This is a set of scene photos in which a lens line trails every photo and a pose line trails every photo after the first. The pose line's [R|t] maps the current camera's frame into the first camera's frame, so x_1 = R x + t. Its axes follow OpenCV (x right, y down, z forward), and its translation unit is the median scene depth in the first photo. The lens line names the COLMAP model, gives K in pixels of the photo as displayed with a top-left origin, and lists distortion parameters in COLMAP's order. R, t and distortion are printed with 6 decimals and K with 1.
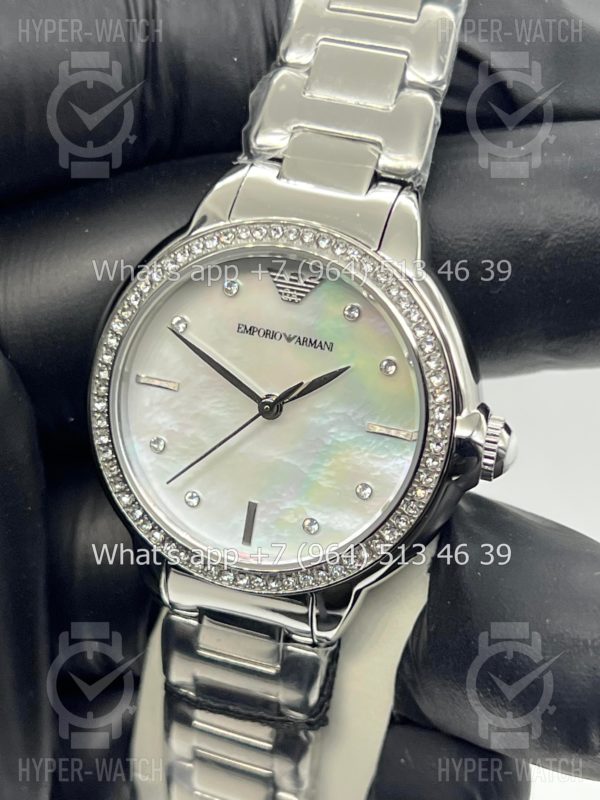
lens RADIAL K [[1994.2, 0, 300.0], [0, 1994.2, 400.0], [0, 0, 1]] dist [0.315488, -0.697767]
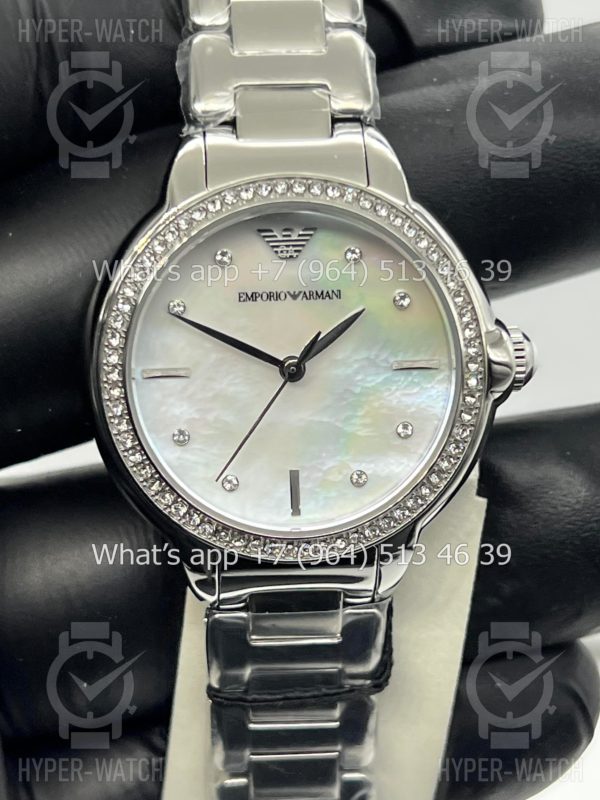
lens RADIAL K [[1994.2, 0, 300.0], [0, 1994.2, 400.0], [0, 0, 1]] dist [0.315488, -0.697767]
pose [[0.932679, -0.224500, 0.282330, -0.286913], [0.235586, 0.971838, -0.005486, 0.024303], [-0.273147, 0.071629, 0.959302, 0.070885]]
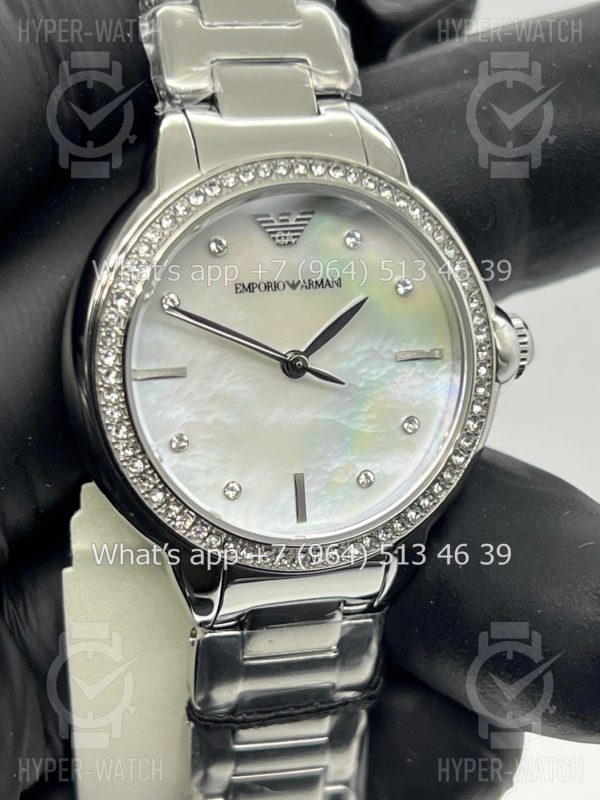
lens RADIAL K [[1994.2, 0, 300.0], [0, 1994.2, 400.0], [0, 0, 1]] dist [0.315488, -0.697767]
pose [[0.842607, -0.260370, 0.471403, -0.438859], [0.270348, 0.961572, 0.047874, -0.023240], [-0.465753, 0.087104, 0.880617, 0.208513]]
